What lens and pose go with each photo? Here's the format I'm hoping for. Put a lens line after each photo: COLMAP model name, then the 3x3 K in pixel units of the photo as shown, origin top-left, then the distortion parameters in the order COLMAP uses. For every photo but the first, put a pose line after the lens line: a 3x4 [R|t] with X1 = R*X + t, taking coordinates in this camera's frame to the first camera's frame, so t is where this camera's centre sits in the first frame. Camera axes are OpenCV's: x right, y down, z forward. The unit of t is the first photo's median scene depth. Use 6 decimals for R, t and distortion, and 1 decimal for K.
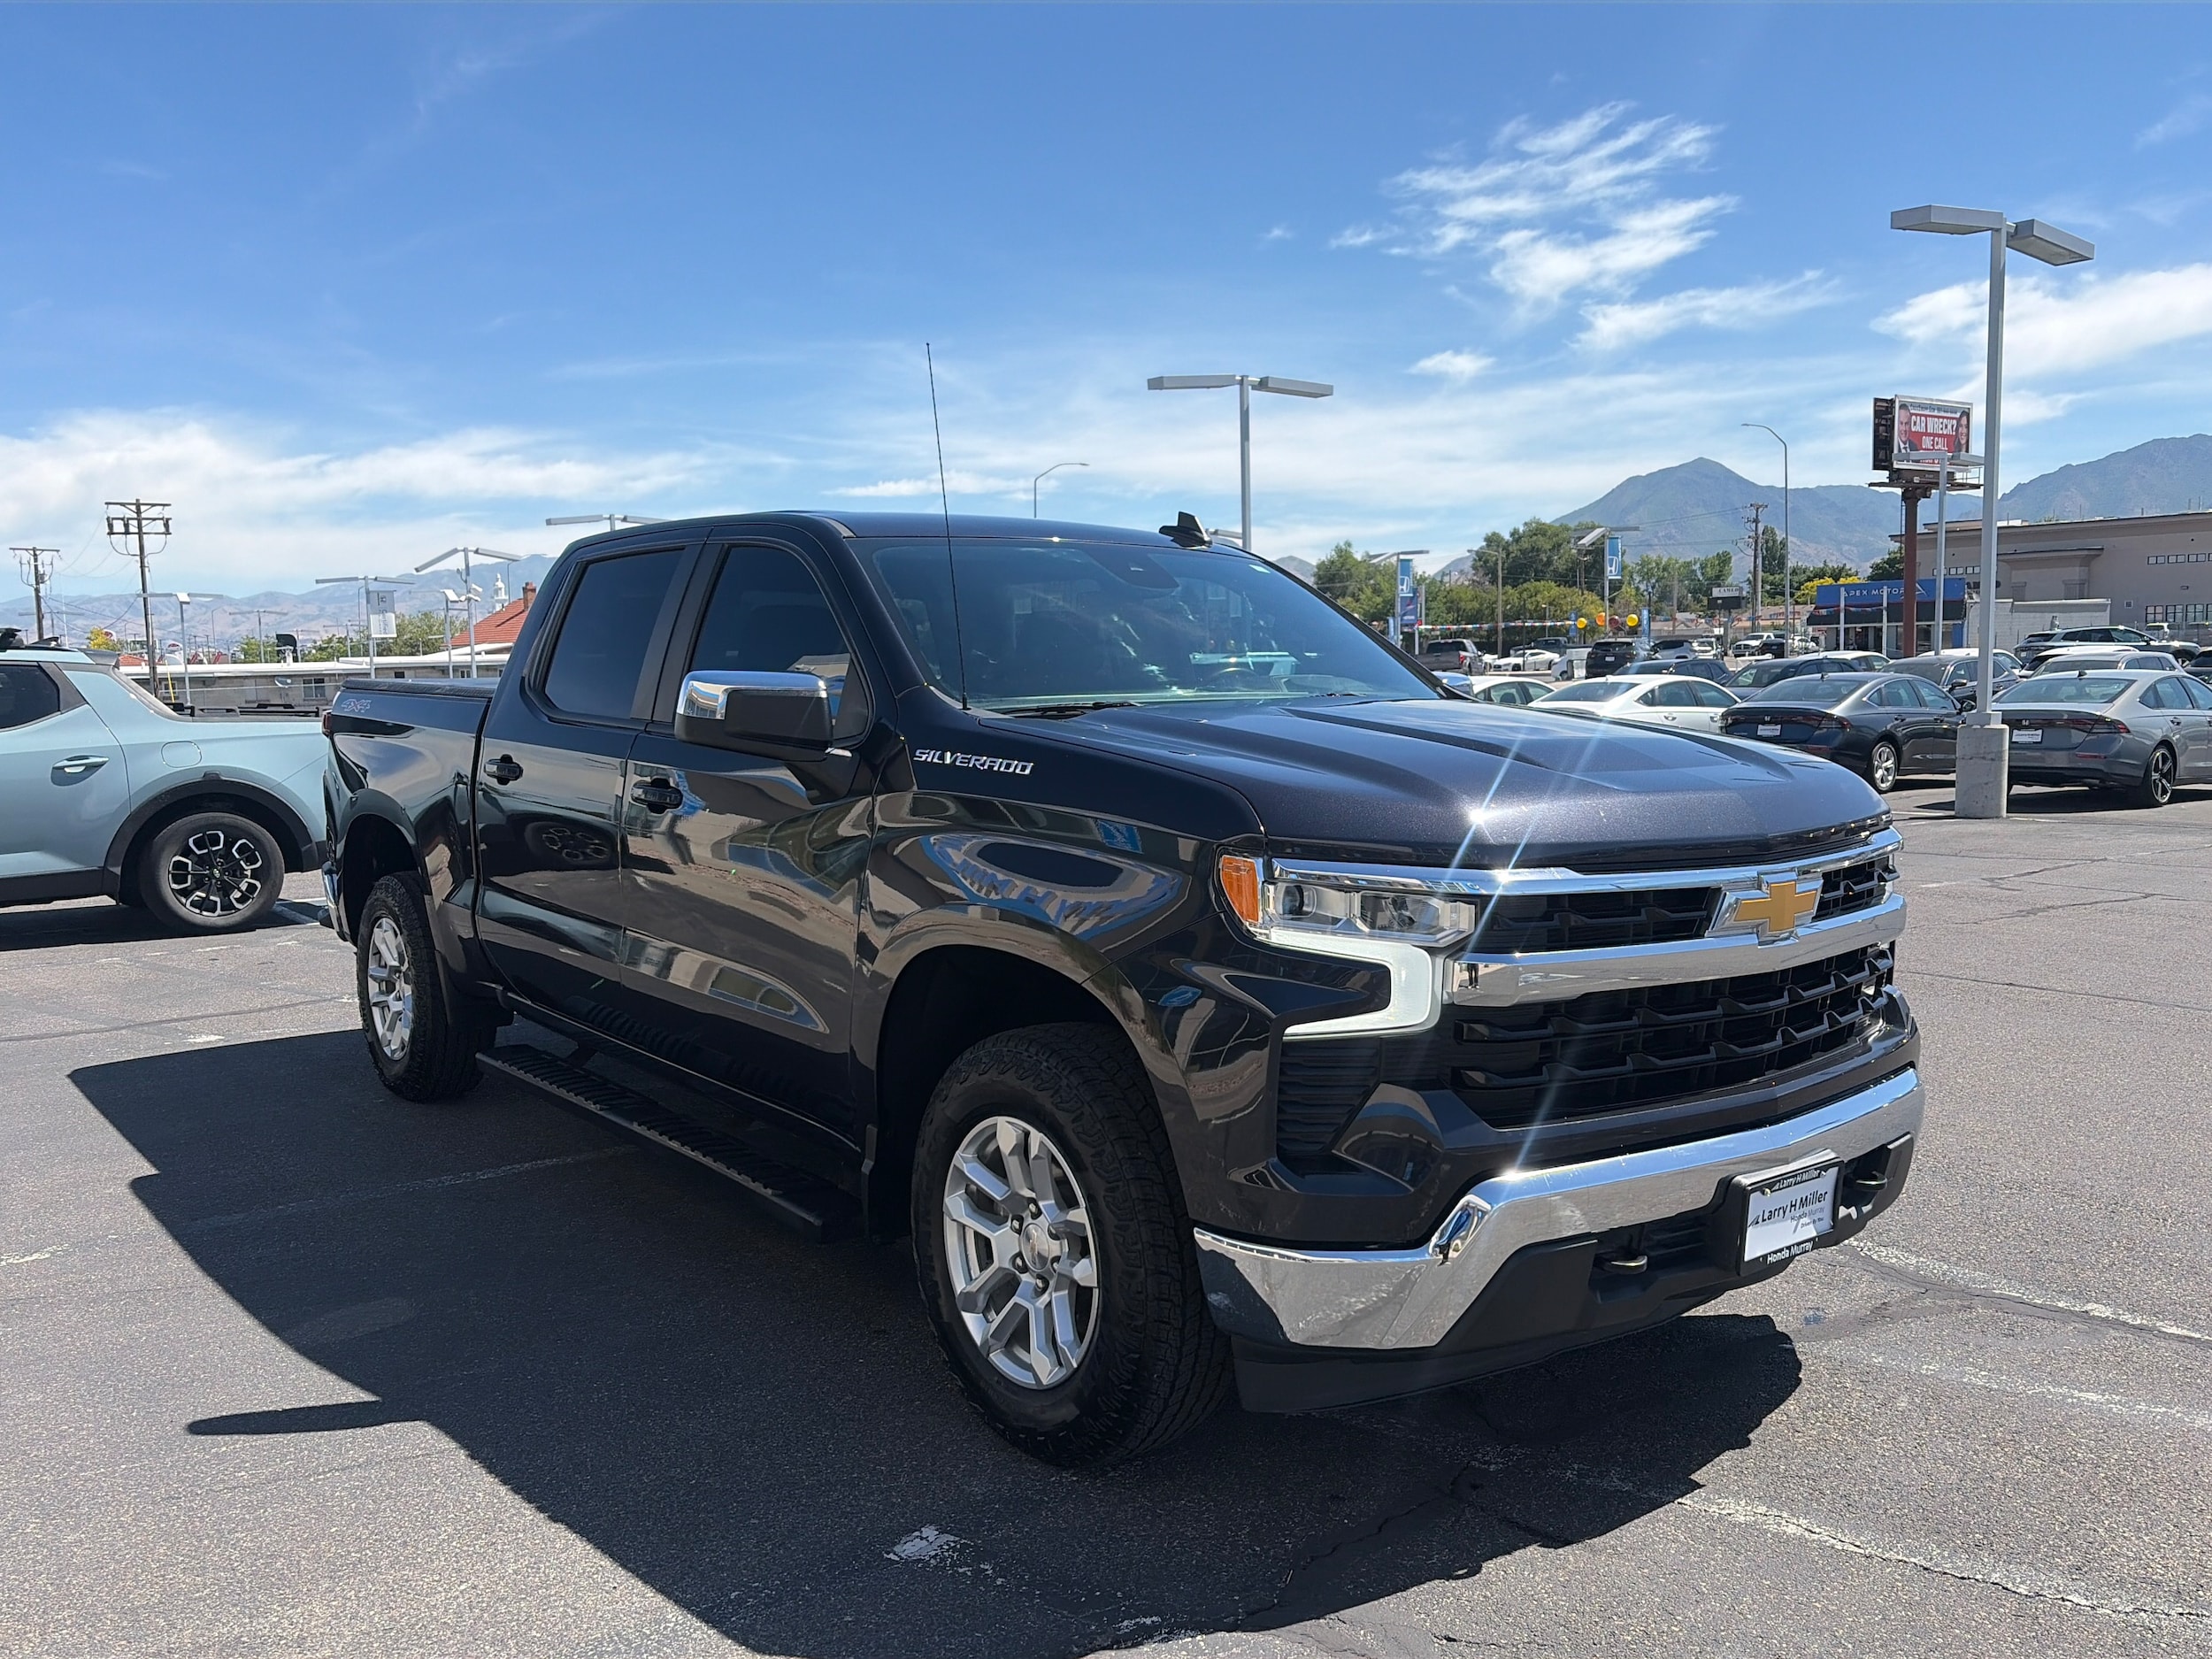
lens RADIAL K [[1812.8, 0, 1258.2], [0, 1812.8, 820.7], [0, 0, 1]] dist [0.041486, -0.045634]
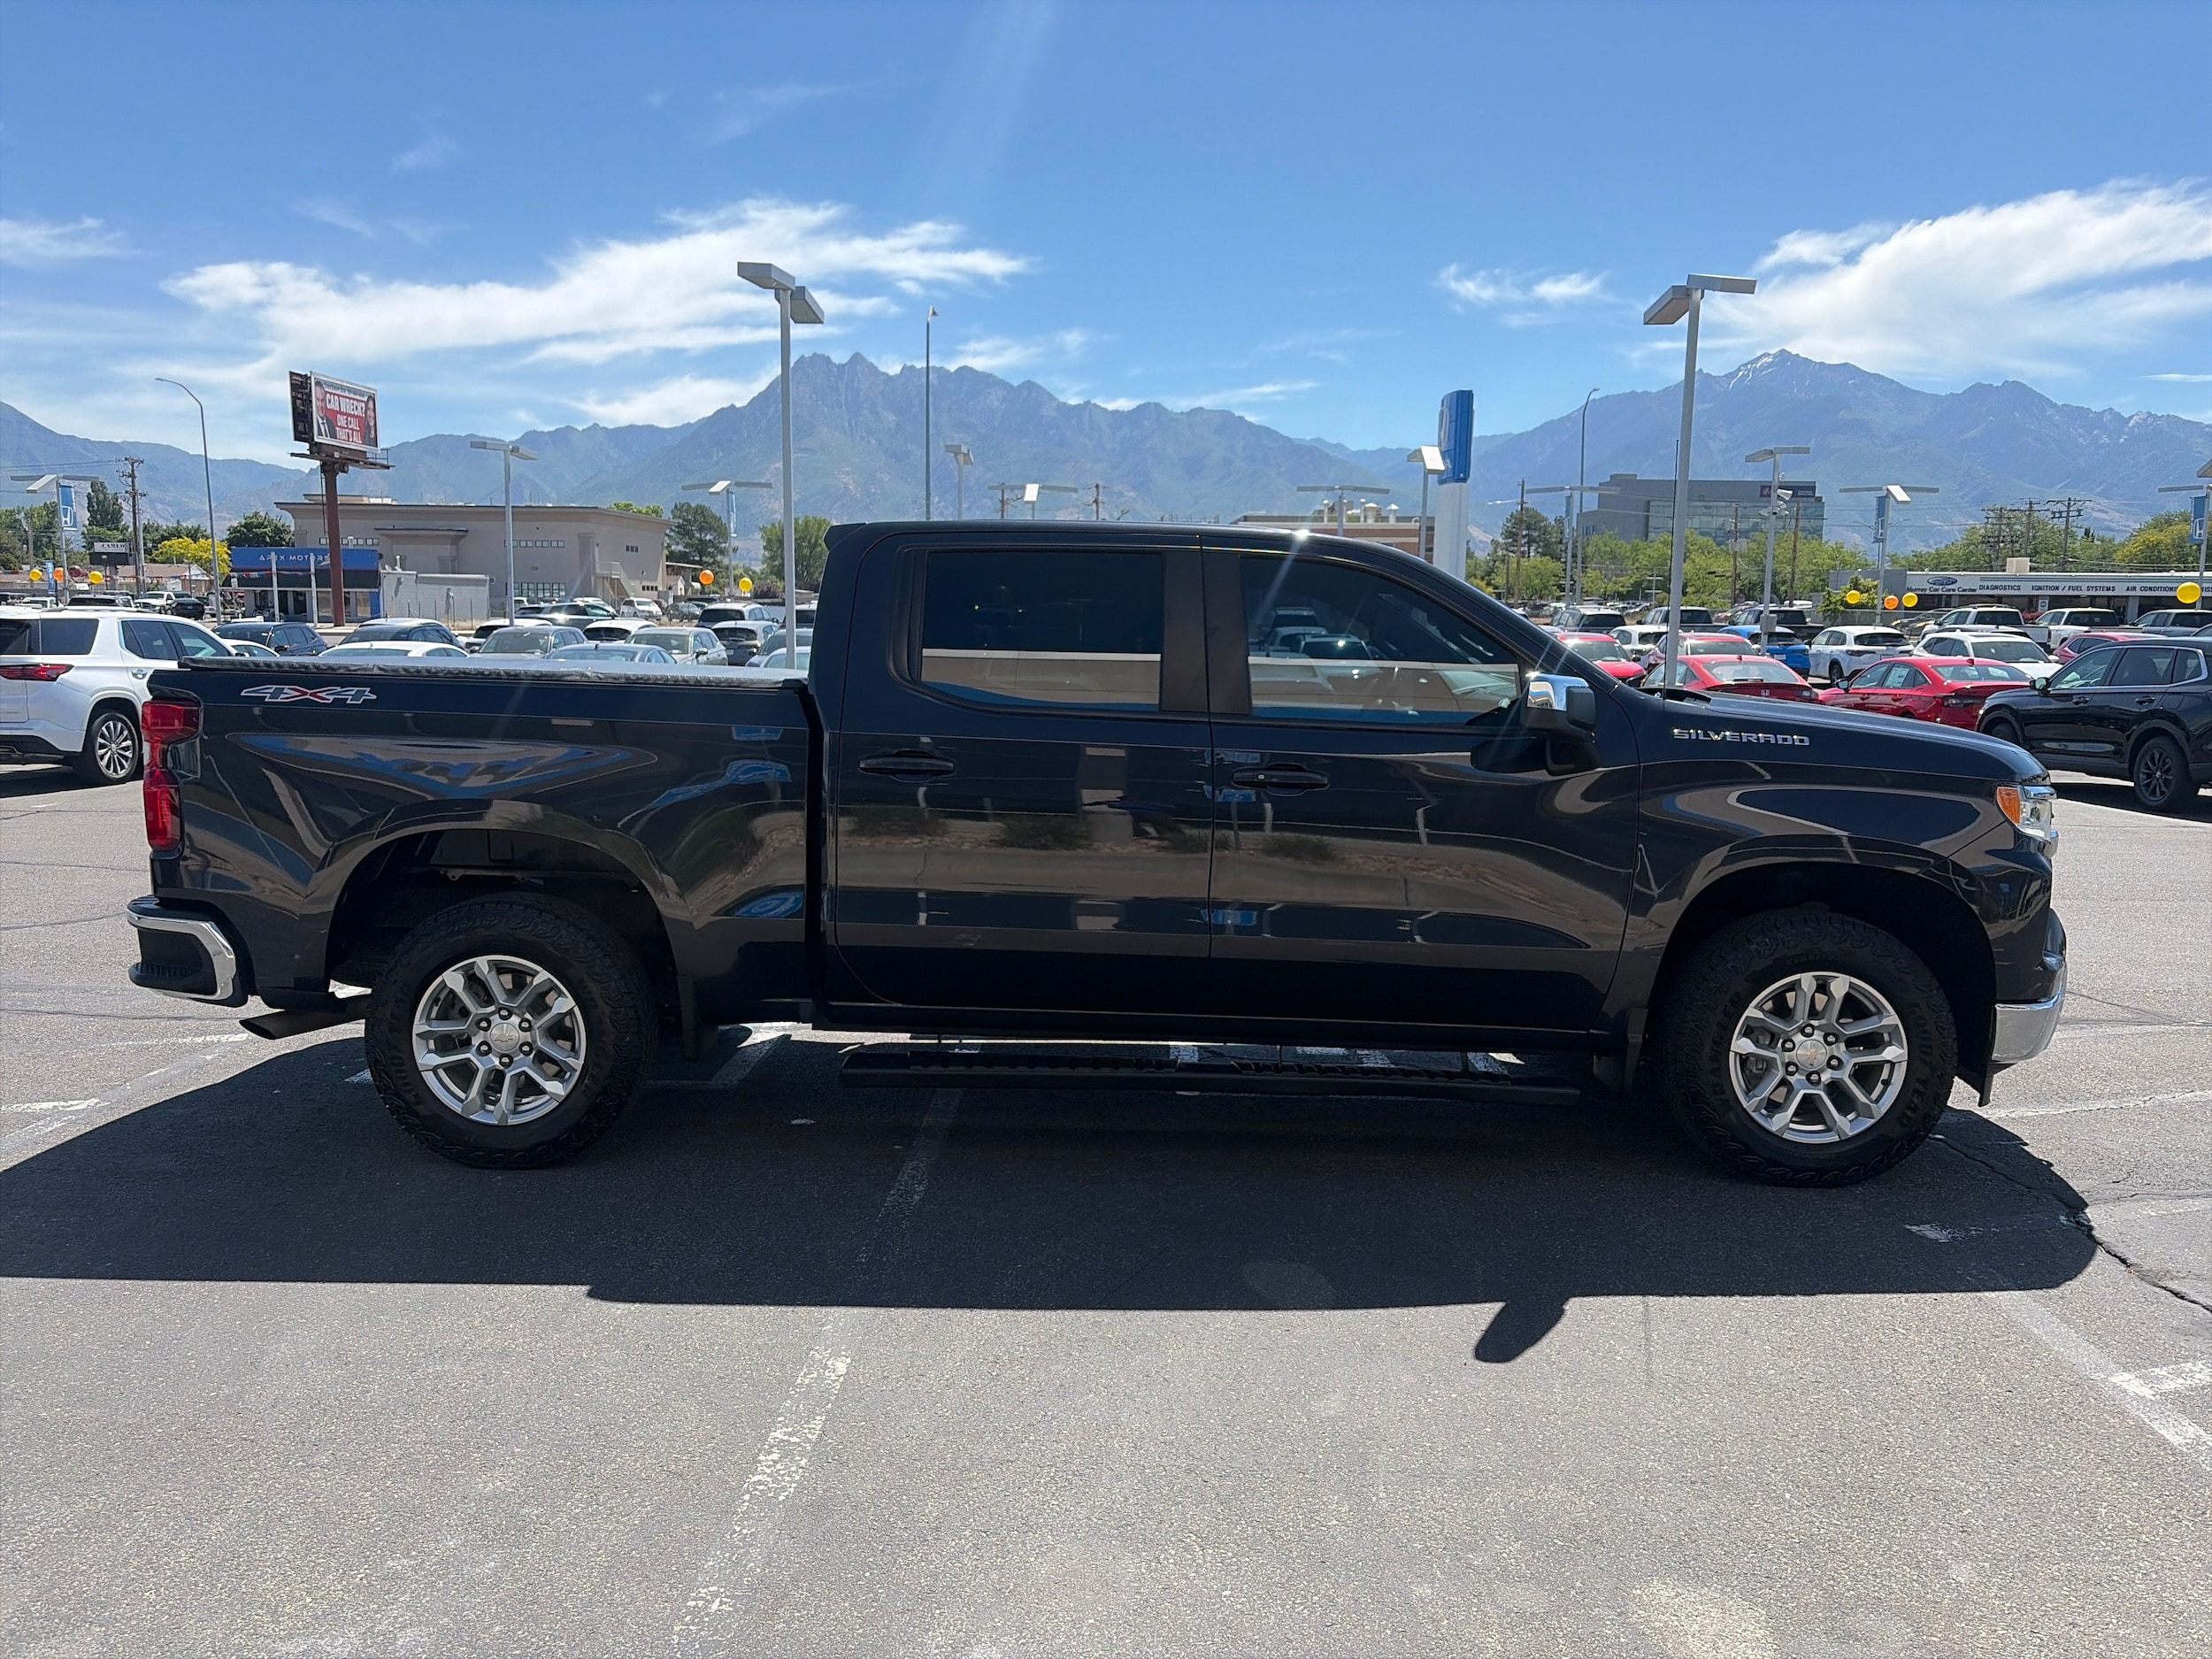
lens RADIAL K [[1646.3, 0, 1041.8], [0, 1646.3, 831.1], [0, 0, 1]] dist [0.062931, -0.066981]
pose [[0.643804, -0.071733, 0.761821, -0.129192], [0.042887, 0.997414, 0.057673, -0.004804], [-0.763988, -0.004458, 0.645215, 0.048585]]
